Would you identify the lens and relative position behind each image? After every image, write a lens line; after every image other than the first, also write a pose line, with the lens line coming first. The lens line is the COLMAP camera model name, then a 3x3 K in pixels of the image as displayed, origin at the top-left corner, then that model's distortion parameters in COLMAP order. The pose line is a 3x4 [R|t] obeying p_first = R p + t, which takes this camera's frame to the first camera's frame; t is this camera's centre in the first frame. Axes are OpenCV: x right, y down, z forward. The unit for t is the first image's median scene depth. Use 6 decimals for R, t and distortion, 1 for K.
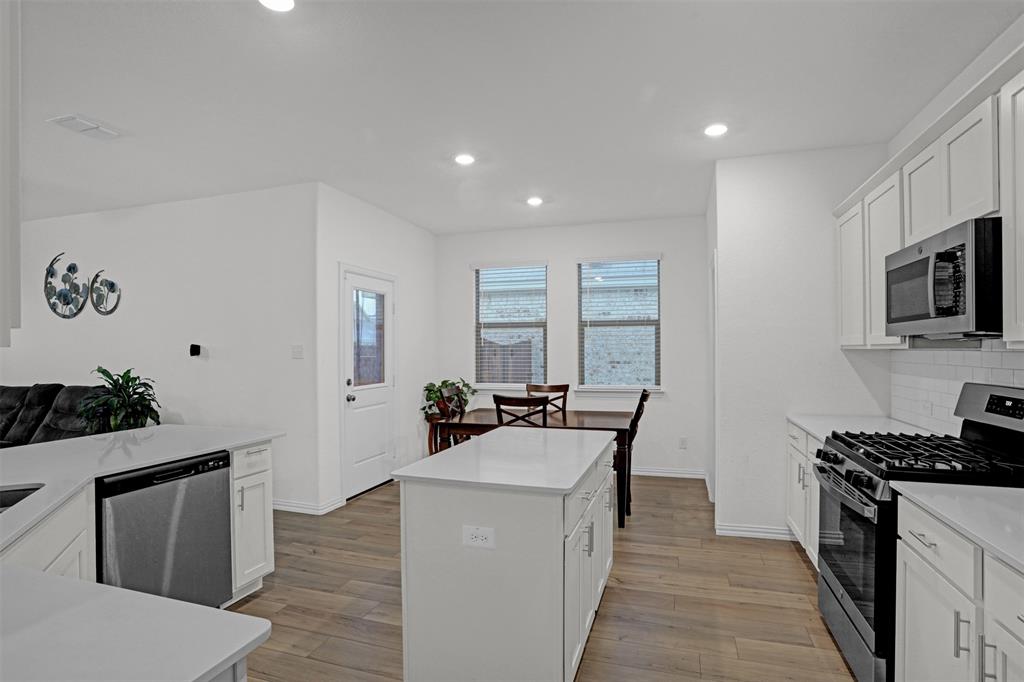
lens RADIAL K [[515.2, 0, 510.4], [0, 515.2, 349.8], [0, 0, 1]] dist [-0.065091, 0.024686]
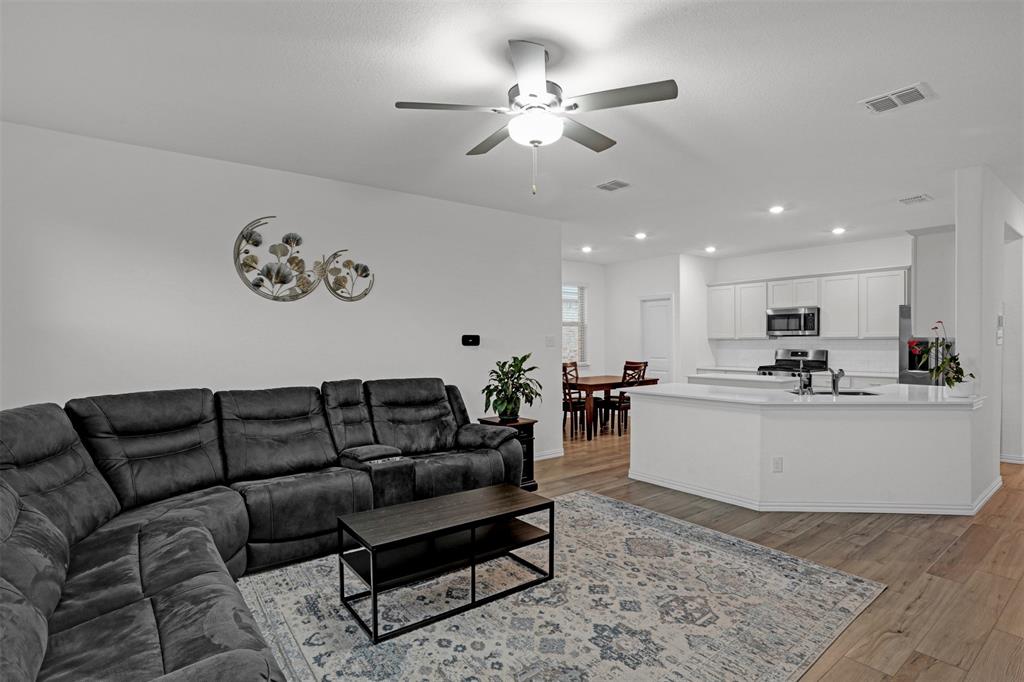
lens RADIAL K [[515.2, 0, 511.9], [0, 515.2, 350.9], [0, 0, 1]] dist [-0.065091, 0.024686]
pose [[0.573039, -0.017438, 0.819342, -1.356132], [0.004946, 0.999829, 0.017820, 0.003441], [-0.819513, -0.006159, 0.573028, 0.238620]]
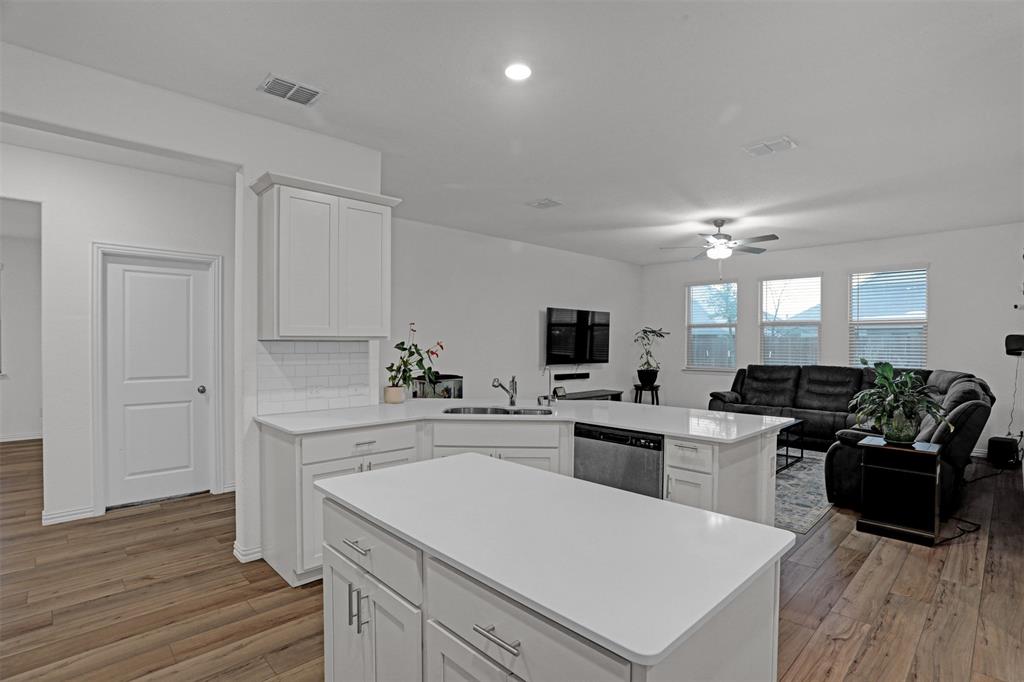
lens RADIAL K [[515.2, 0, 512.6], [0, 515.2, 343.4], [0, 0, 1]] dist [-0.065091, 0.024686]
pose [[-0.468177, 0.007357, -0.883604, 0.276850], [-0.005041, 0.999927, 0.010996, -0.004103], [0.883620, 0.009602, -0.468106, 0.619645]]
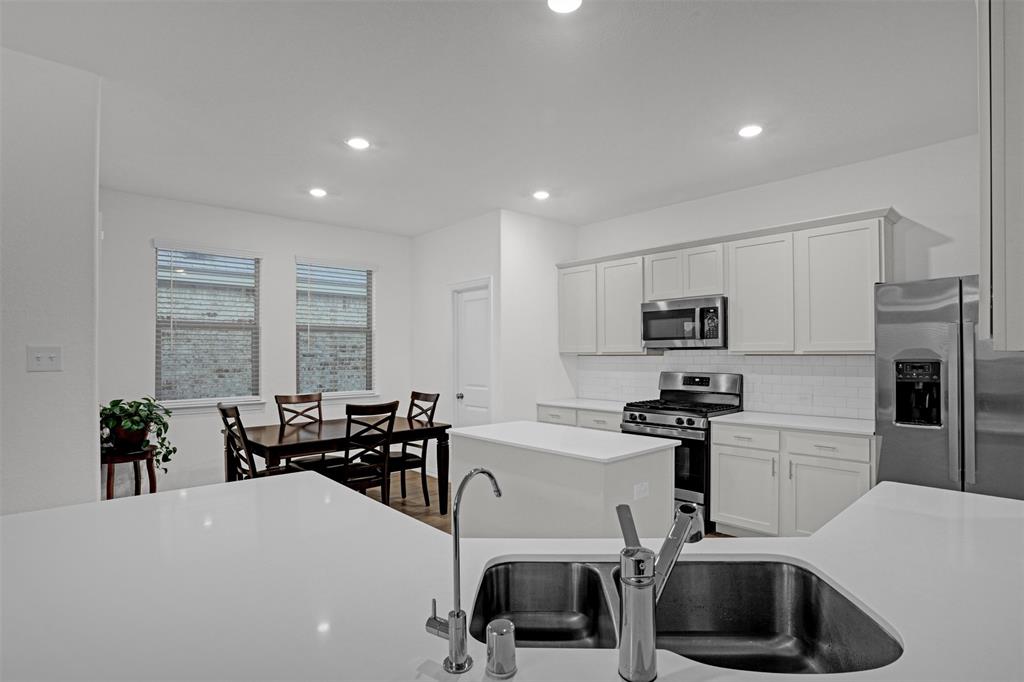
lens RADIAL K [[515.2, 0, 516.7], [0, 515.2, 350.9], [0, 0, 1]] dist [-0.065091, 0.024686]
pose [[0.500987, 0.008716, 0.865411, -0.522170], [0.001699, 0.999937, -0.011055, 0.002215], [-0.865453, 0.007008, 0.500940, 0.230956]]
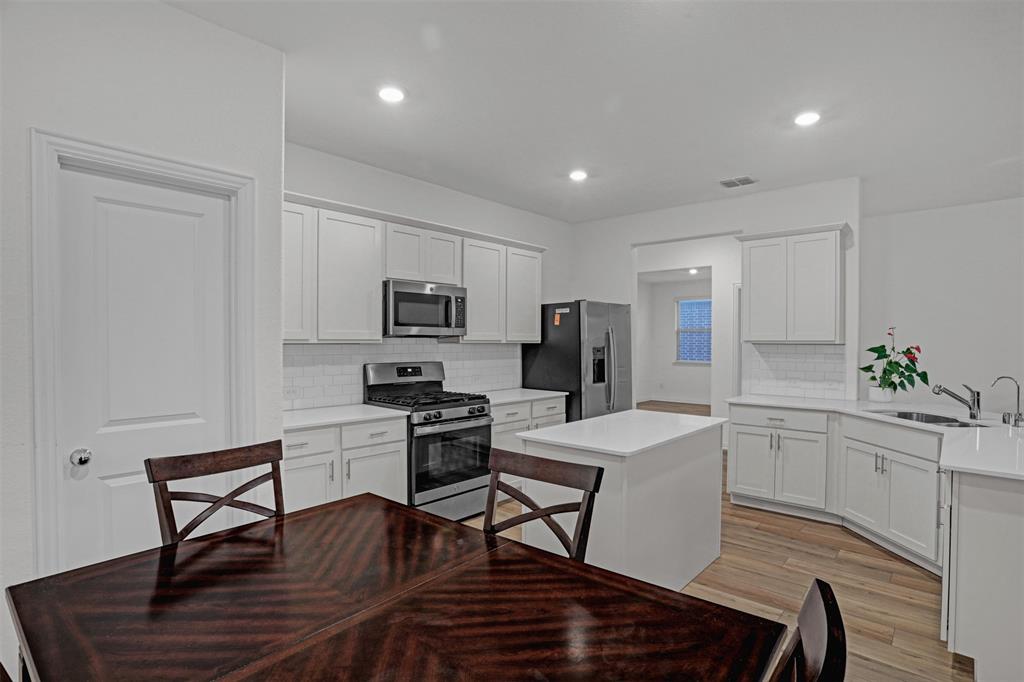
lens RADIAL K [[515.2, 0, 513.7], [0, 515.2, 344.9], [0, 0, 1]] dist [-0.065091, 0.024686]
pose [[-0.913986, -0.003930, 0.405727, -0.098346], [-0.001008, 0.999972, 0.007414, -0.003819], [-0.405745, 0.006368, -0.913964, 1.076882]]
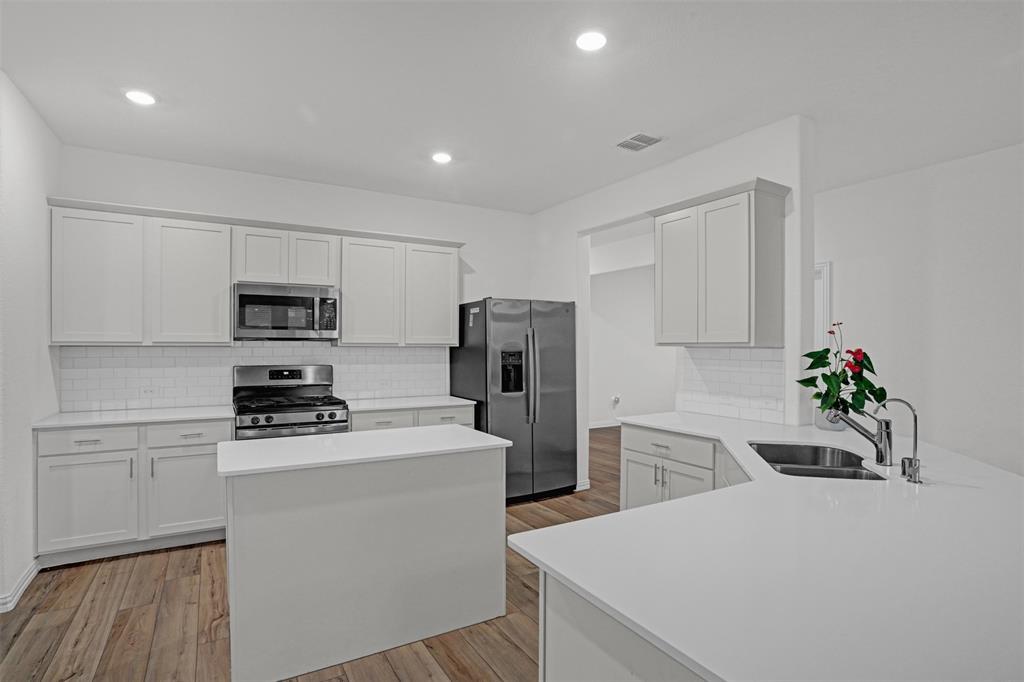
lens RADIAL K [[515.2, 0, 509.0], [0, 515.2, 347.7], [0, 0, 1]] dist [-0.065091, 0.024686]
pose [[-0.748257, -0.001981, 0.663405, -0.412351], [-0.000381, 0.999997, 0.002557, -0.000017], [-0.663408, 0.001660, -0.748256, 0.767564]]
